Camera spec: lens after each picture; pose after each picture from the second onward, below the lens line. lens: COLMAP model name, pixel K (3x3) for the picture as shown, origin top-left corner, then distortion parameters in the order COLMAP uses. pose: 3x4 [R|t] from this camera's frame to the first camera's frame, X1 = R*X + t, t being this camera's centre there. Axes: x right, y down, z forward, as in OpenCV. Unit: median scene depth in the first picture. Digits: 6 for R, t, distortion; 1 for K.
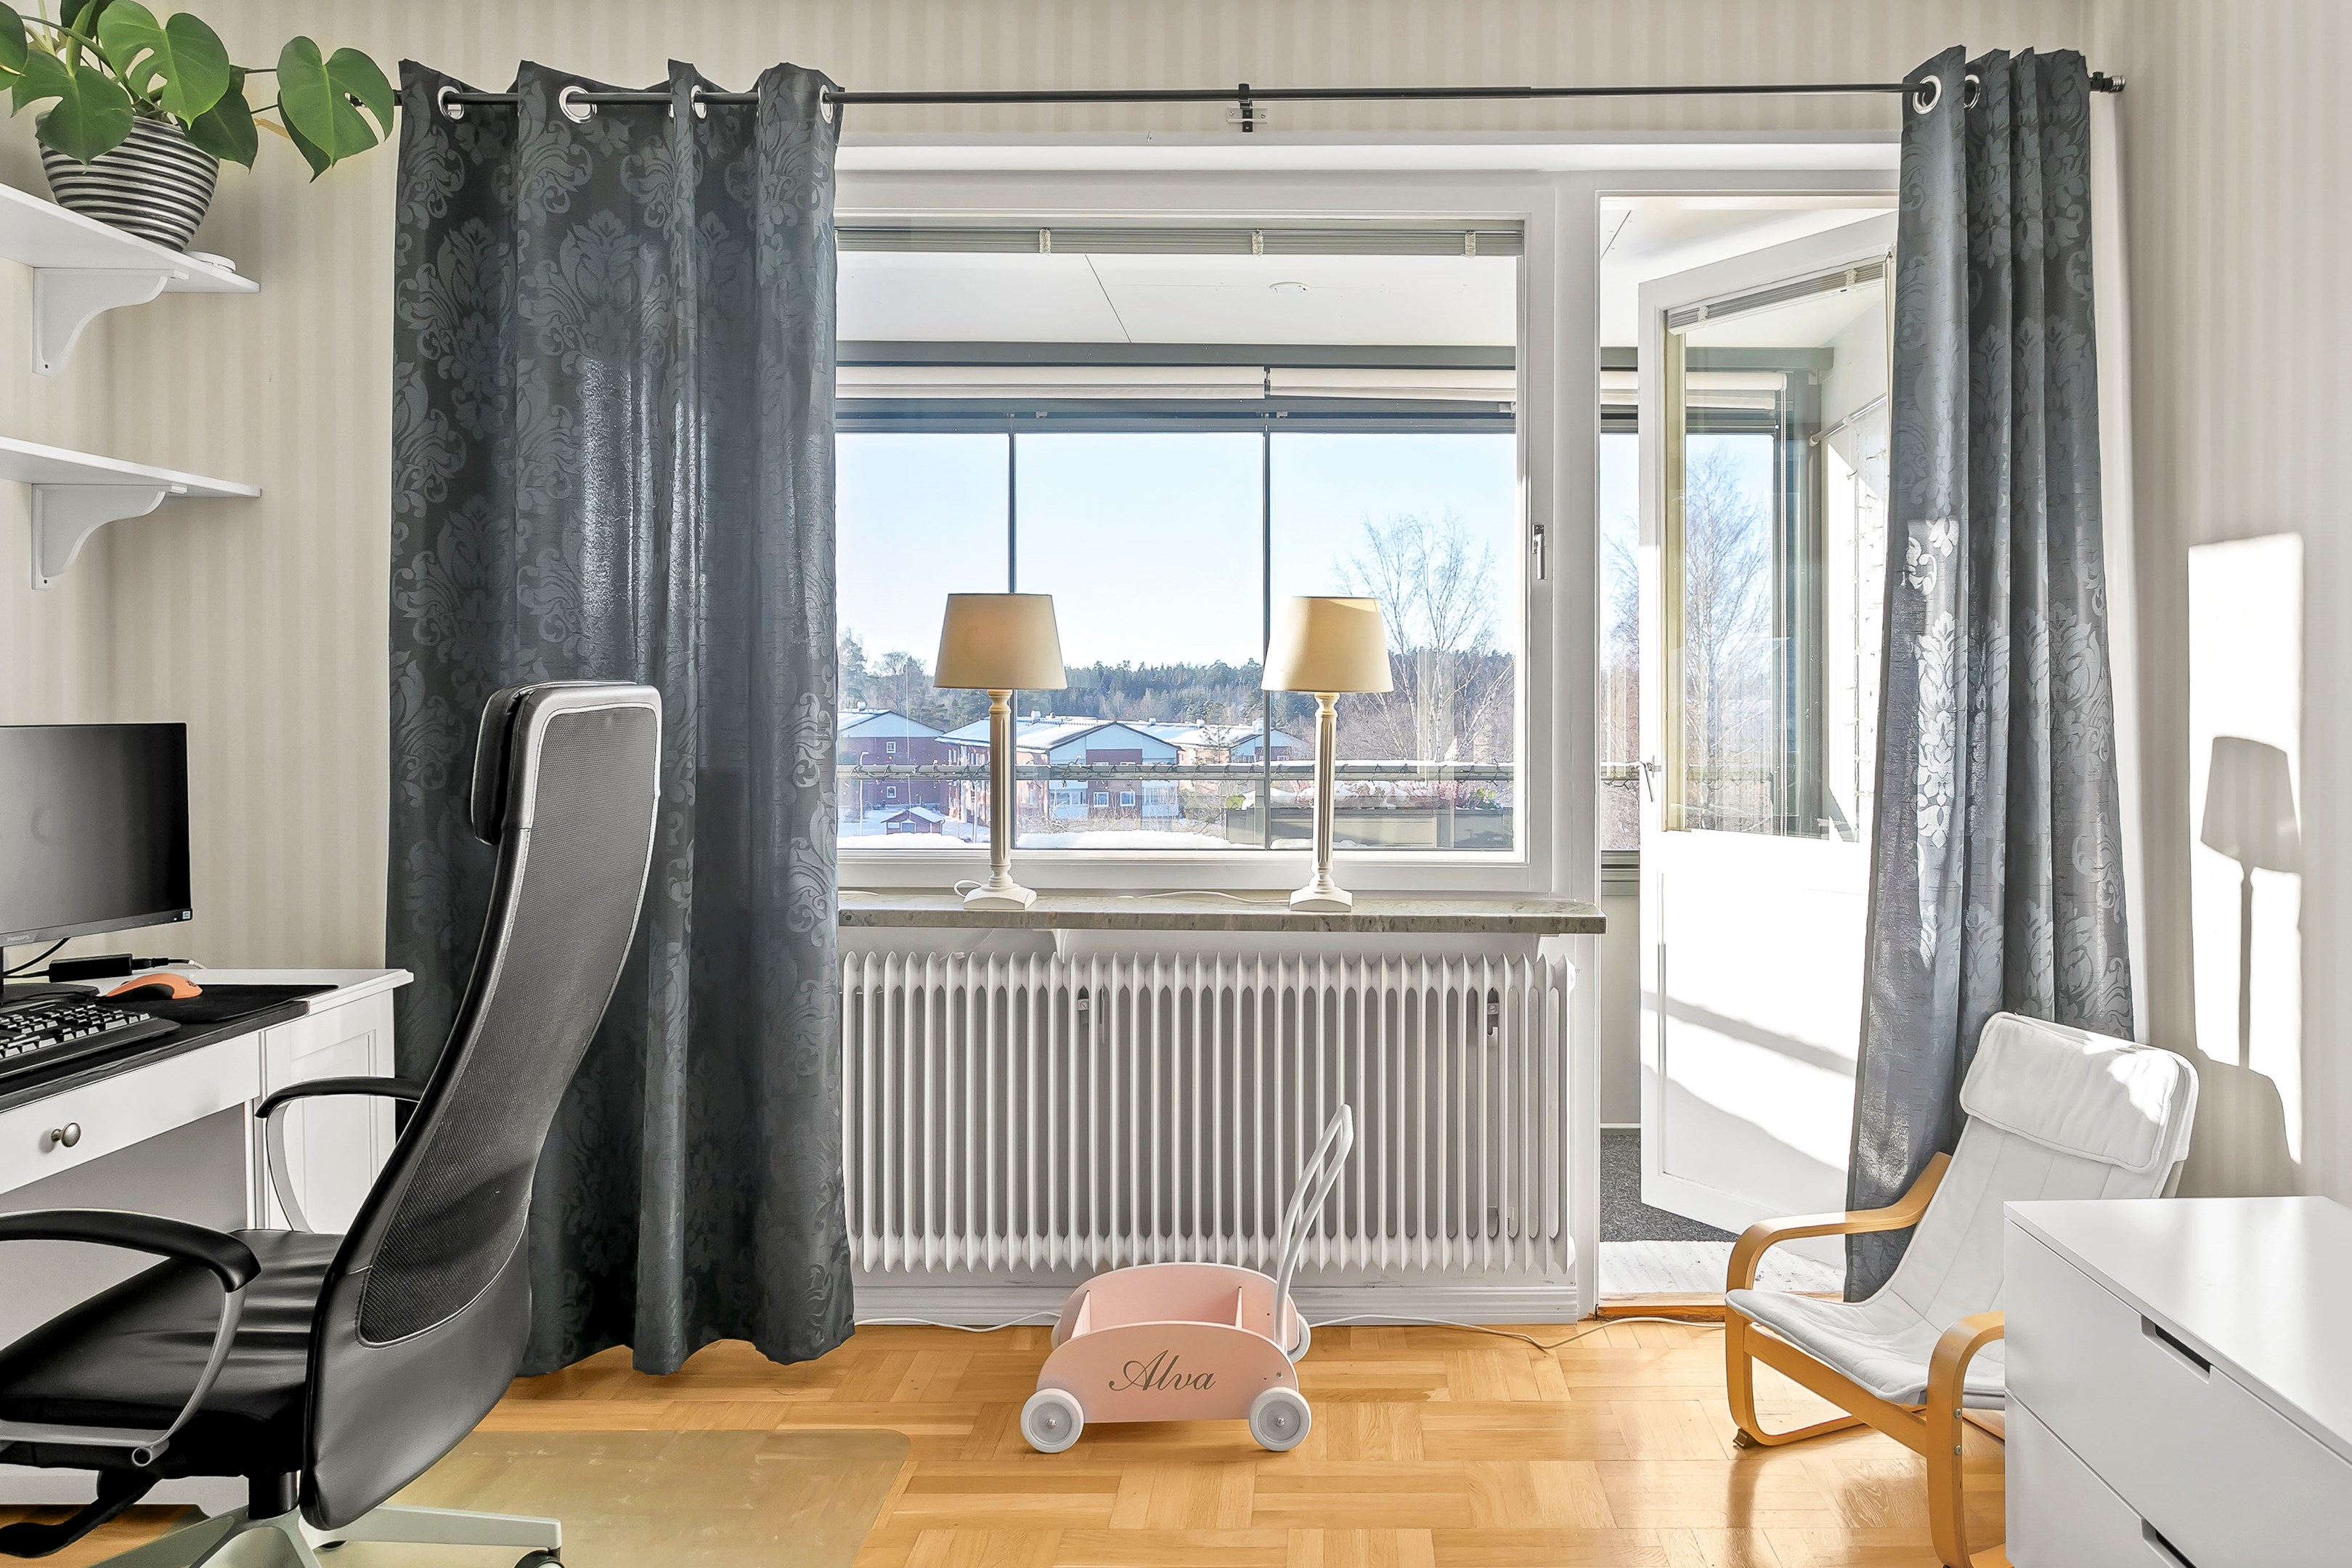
lens RADIAL K [[1612.9, 0, 1340.1], [0, 1612.9, 715.9], [0, 0, 1]] dist [0.000694, -0.001212]
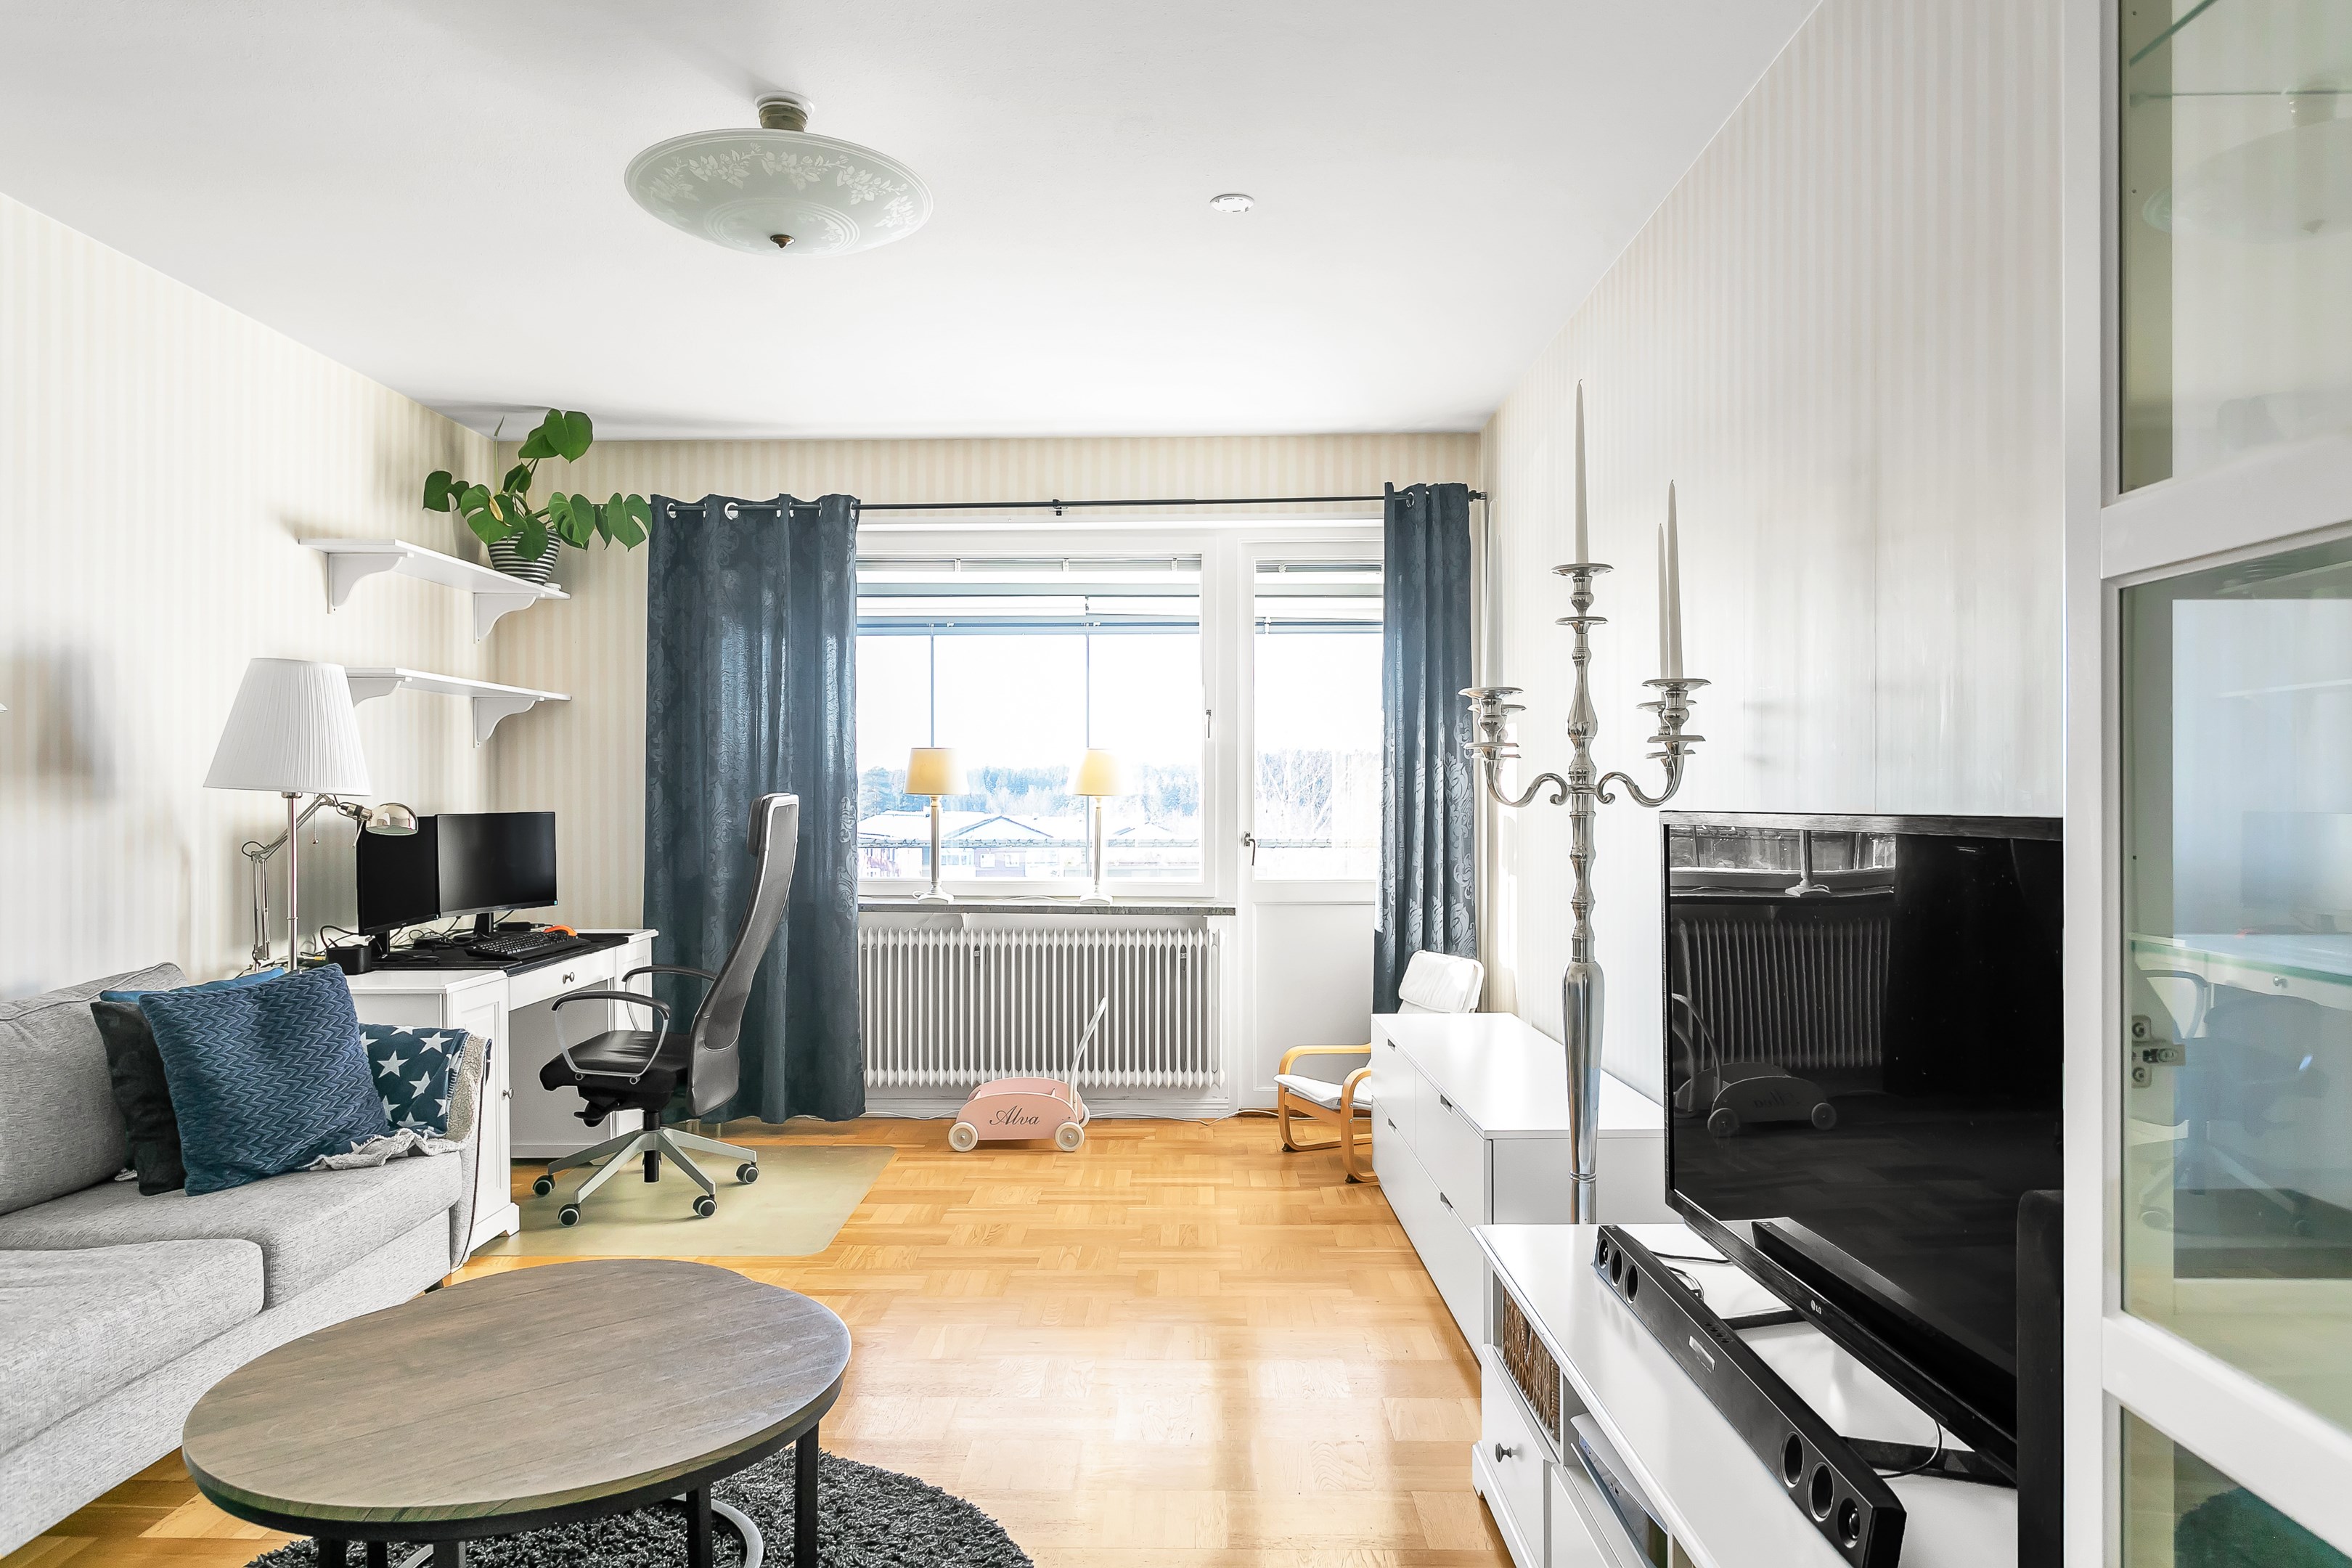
lens RADIAL K [[1570.3, 0, 1176.0], [0, 1570.3, 784.0], [0, 0, 1]] dist [-0.000558, -0.000185]
pose [[0.999650, -0.002568, -0.026313, 0.142507], [0.002062, 0.999813, -0.019247, 0.008292], [0.026358, 0.019186, 0.999468, -0.967417]]
